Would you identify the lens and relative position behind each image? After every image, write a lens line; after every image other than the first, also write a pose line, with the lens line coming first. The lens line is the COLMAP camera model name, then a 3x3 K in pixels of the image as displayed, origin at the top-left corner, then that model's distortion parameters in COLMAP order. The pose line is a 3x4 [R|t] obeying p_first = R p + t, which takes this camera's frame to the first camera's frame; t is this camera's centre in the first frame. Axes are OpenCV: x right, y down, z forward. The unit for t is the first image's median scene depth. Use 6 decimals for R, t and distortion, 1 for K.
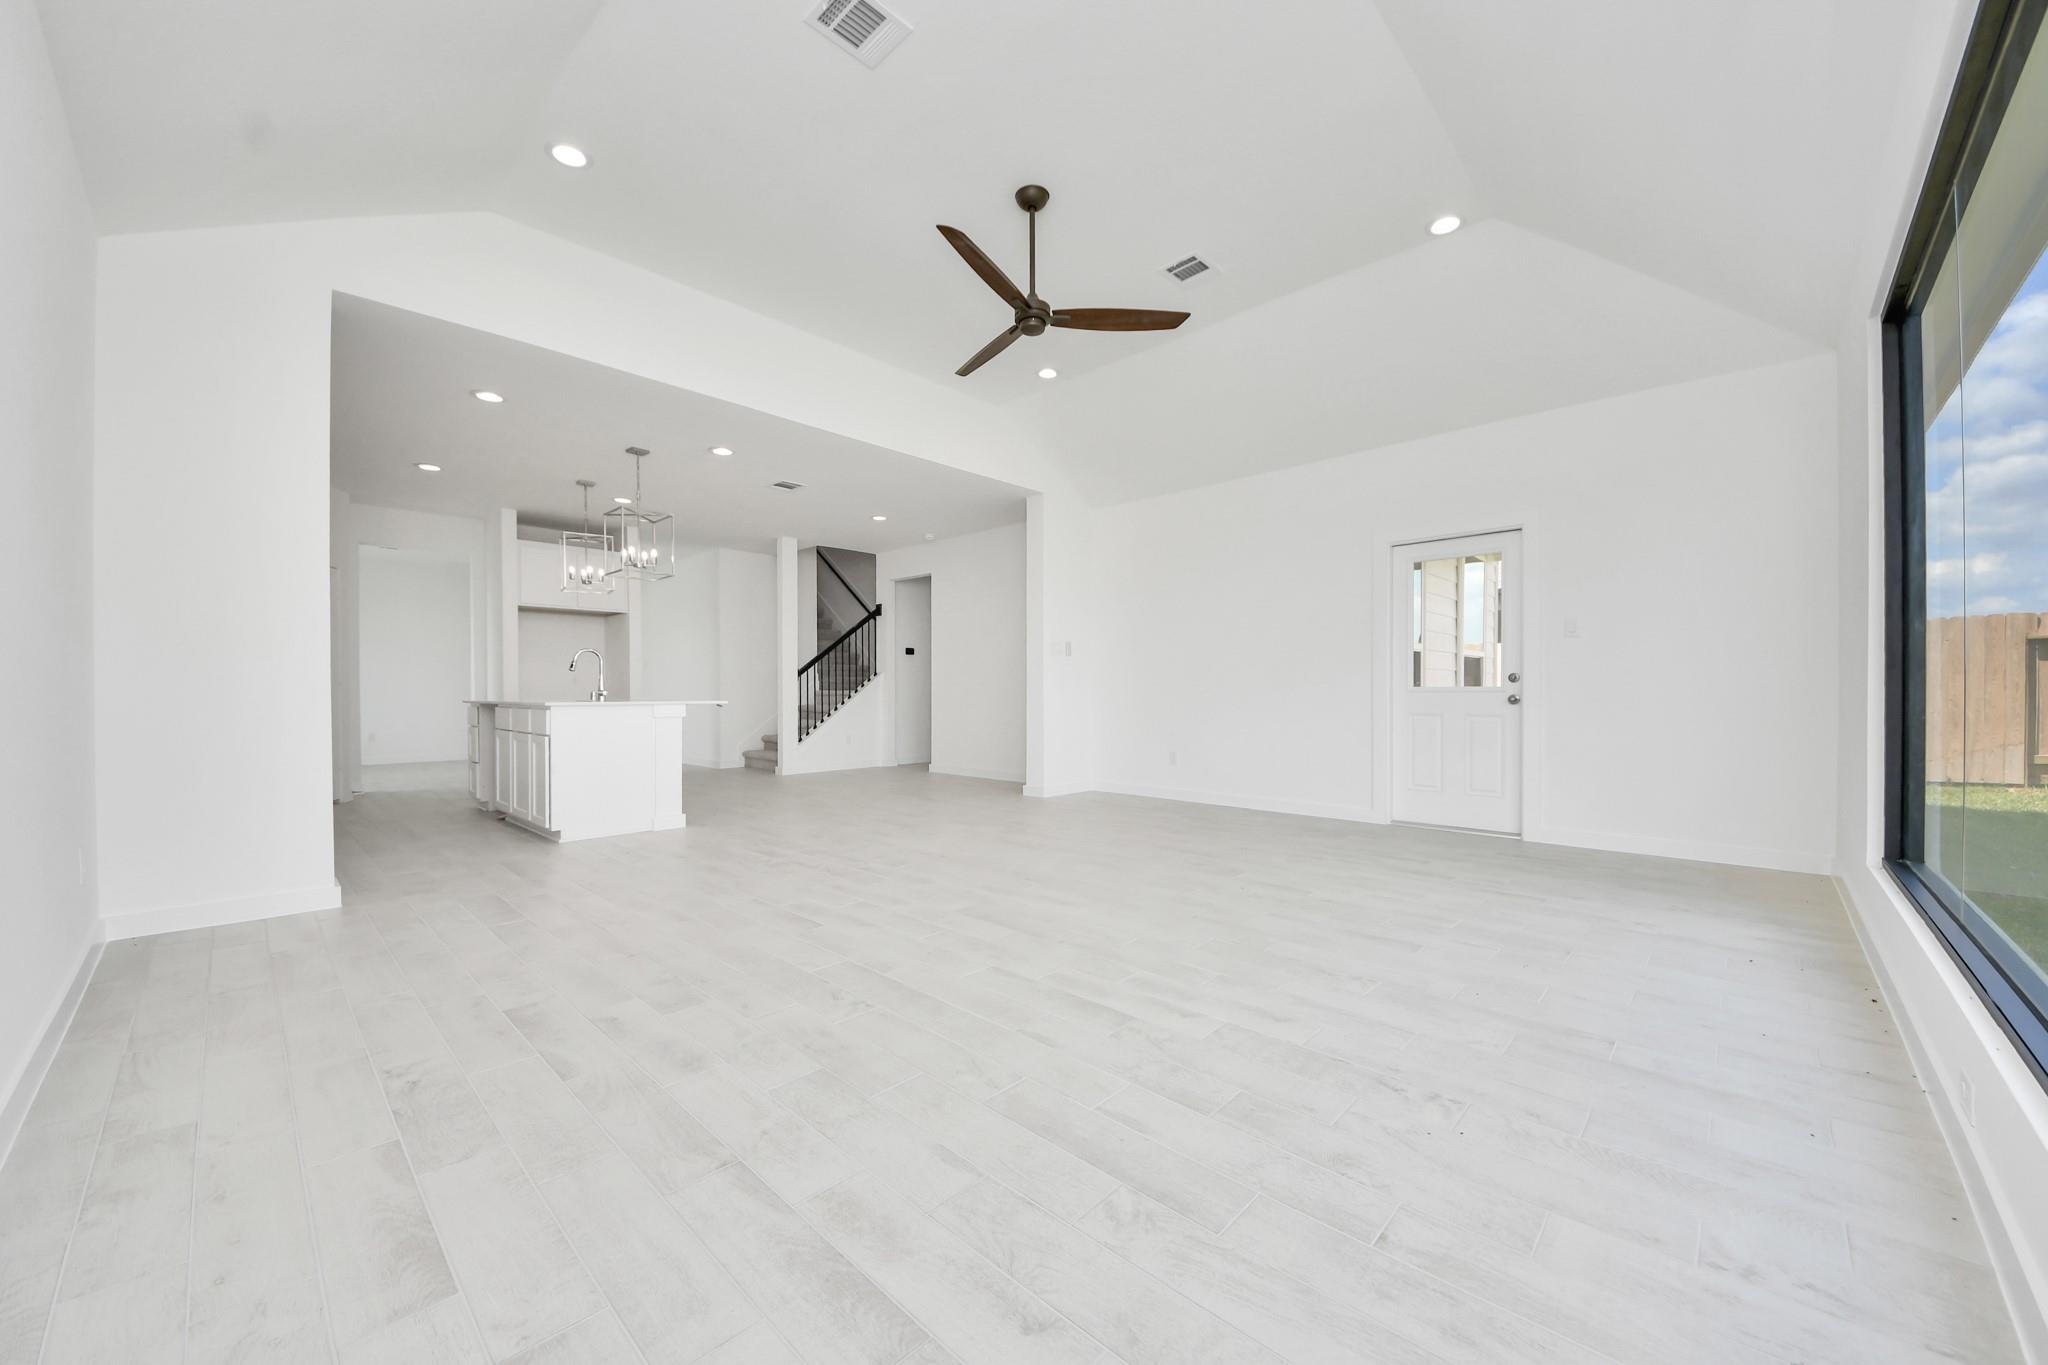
lens RADIAL K [[748.9, 0, 1015.1], [0, 748.9, 684.8], [0, 0, 1]] dist [-0.002291, -0.001422]
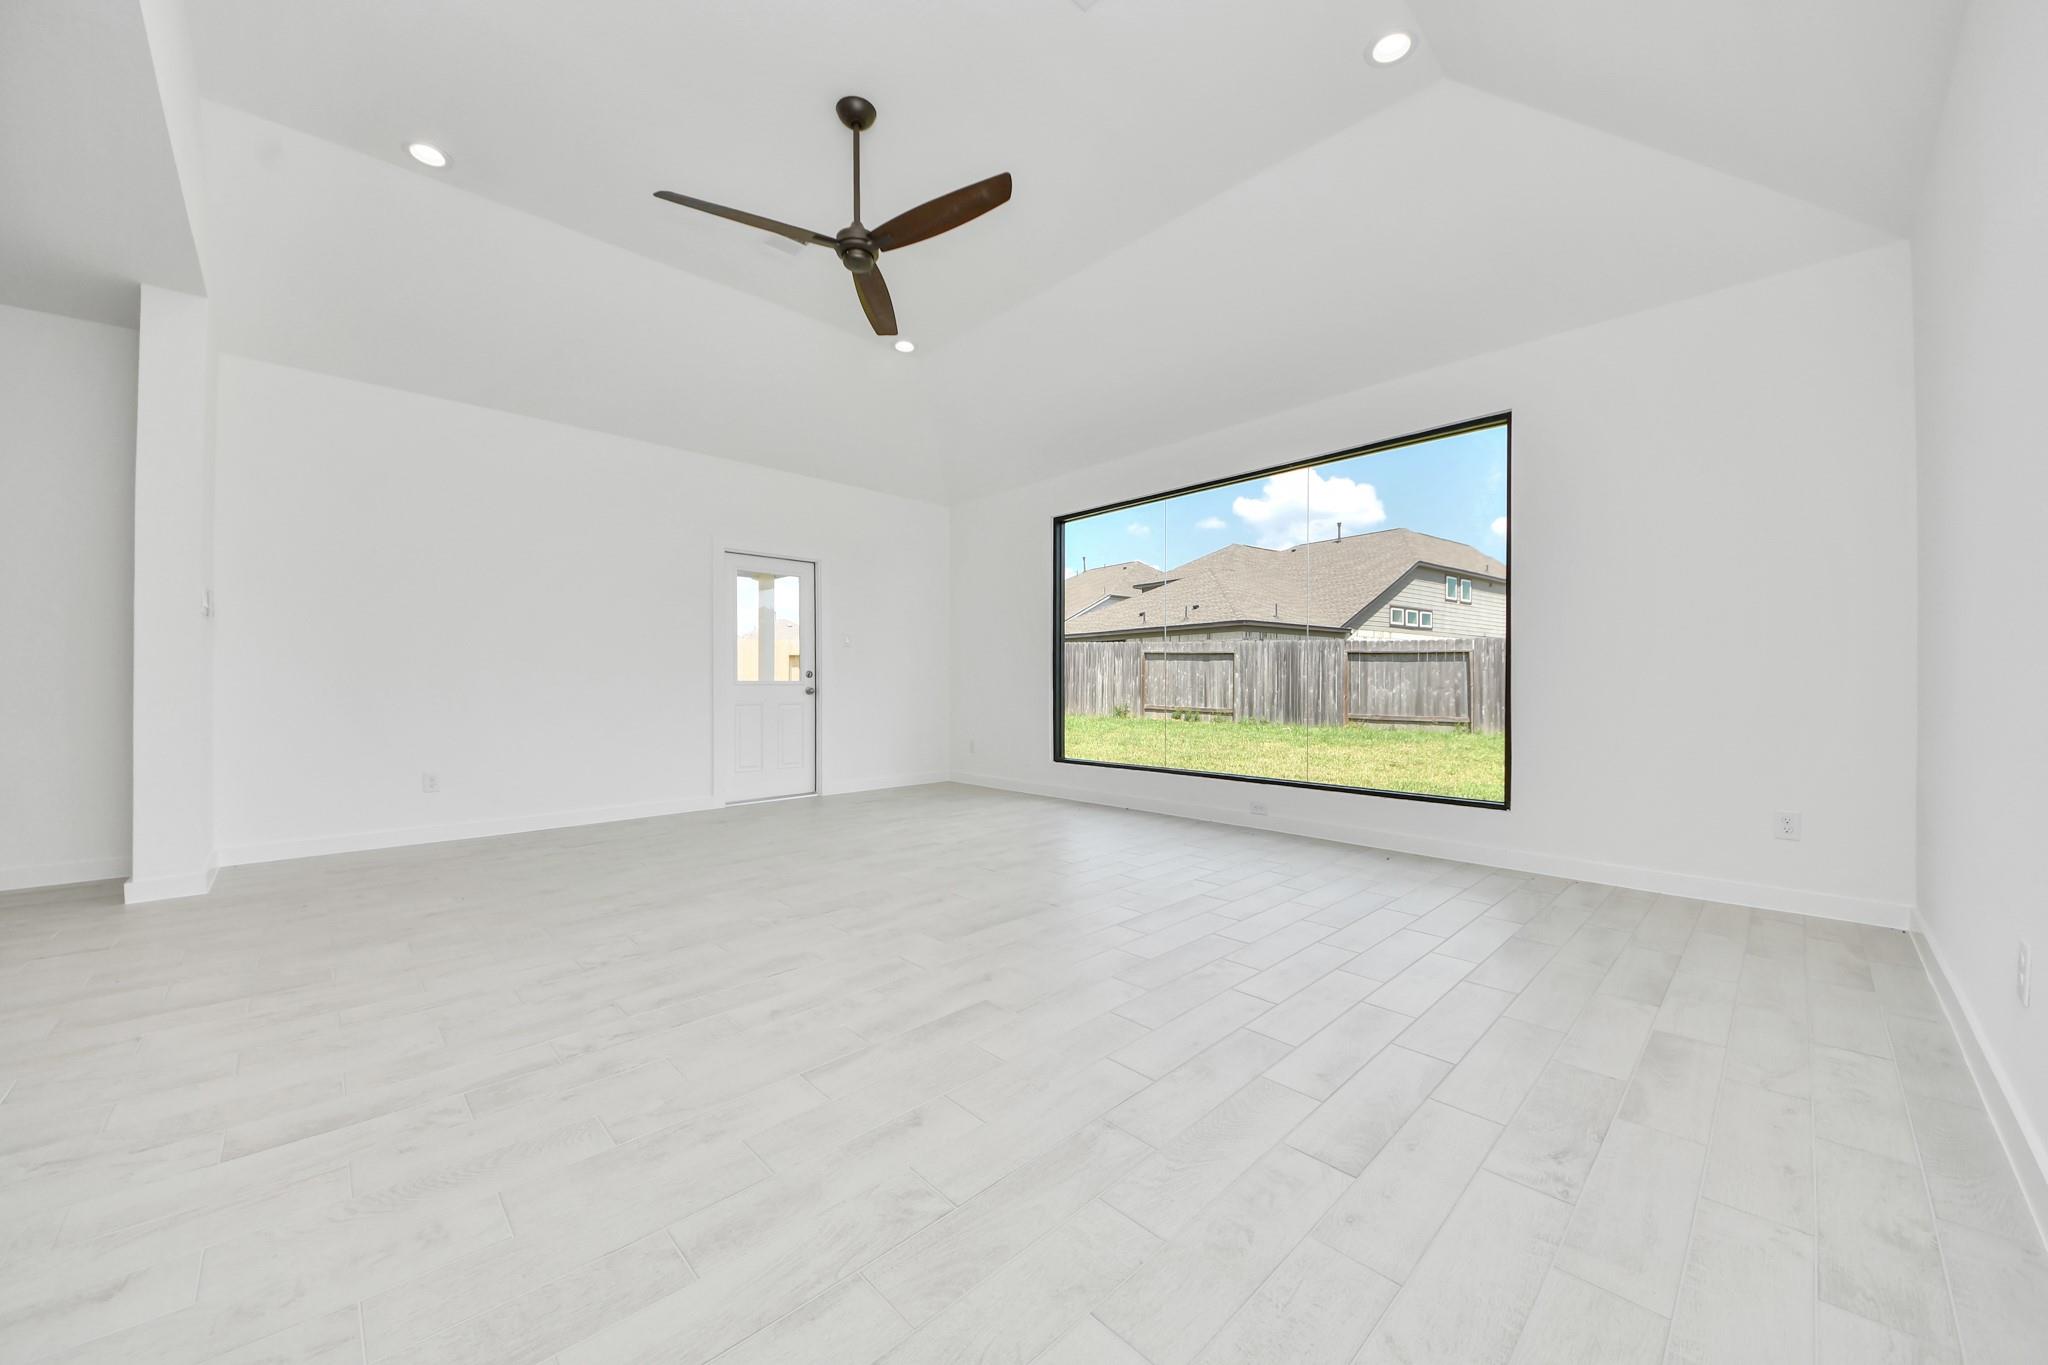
lens RADIAL K [[748.9, 0, 1023.2], [0, 748.9, 687.0], [0, 0, 1]] dist [-0.002291, -0.001422]
pose [[0.046336, -0.004454, 0.998916, -1.314566], [-0.004330, 0.999980, 0.004660, 0.011838], [-0.998917, -0.004541, 0.046315, 1.234589]]
